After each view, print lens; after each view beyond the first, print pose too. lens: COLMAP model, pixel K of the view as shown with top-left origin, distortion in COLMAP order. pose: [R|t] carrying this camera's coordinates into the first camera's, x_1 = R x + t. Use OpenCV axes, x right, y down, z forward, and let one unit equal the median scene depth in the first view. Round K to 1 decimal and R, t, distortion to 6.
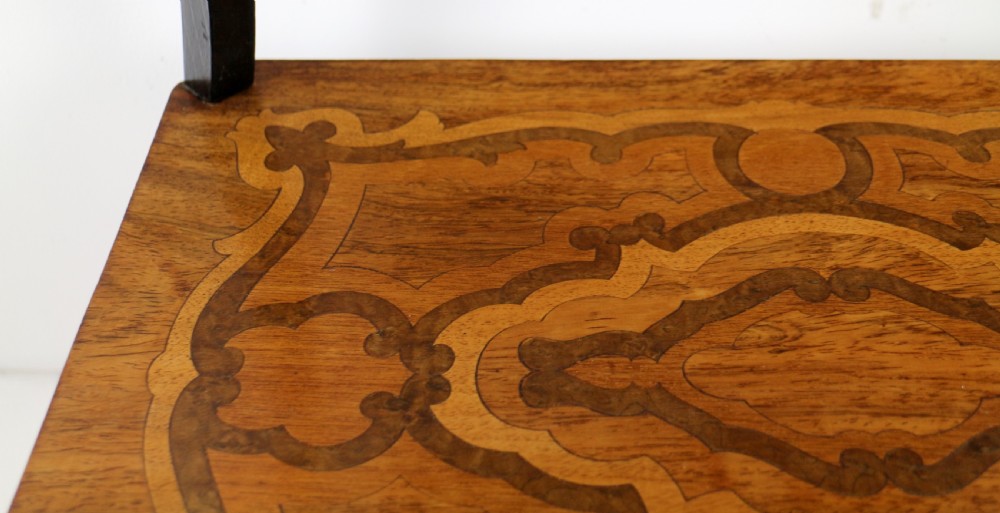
lens RADIAL K [[1198.0, 0, 501.3], [0, 1198.0, 146.1], [0, 0, 1]] dist [-0.072345, 0.000000]
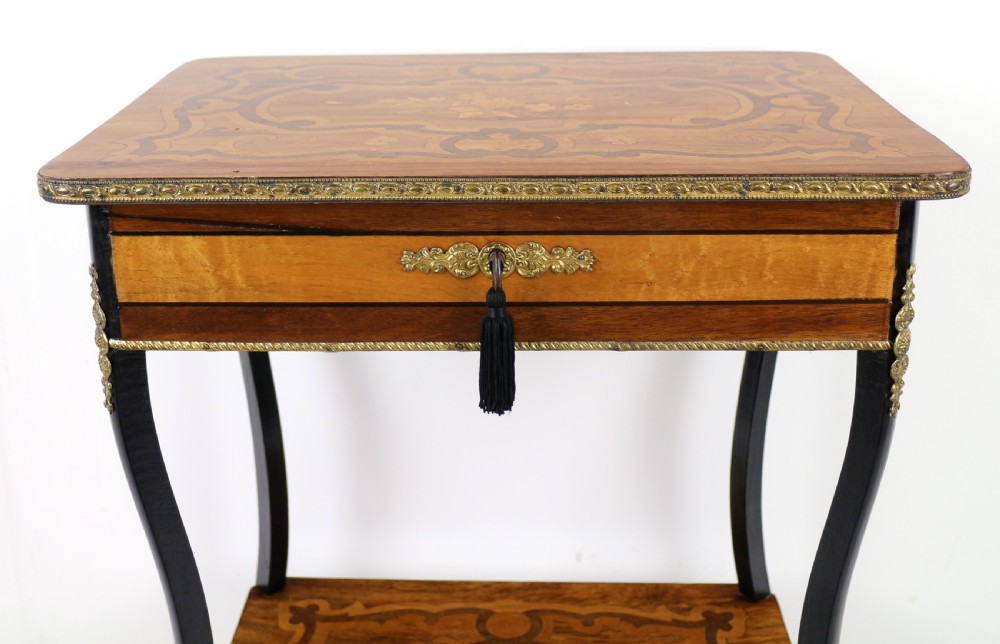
lens RADIAL K [[1270.0, 0, 436.3], [0, 1270.0, 203.5], [0, 0, 1]] dist [-0.106764, 0.000000]
pose [[0.997977, -0.000722, -0.063570, 0.291213], [-0.021811, 0.935354, -0.353041, 0.126225], [0.059715, 0.353714, 0.933446, -1.836472]]
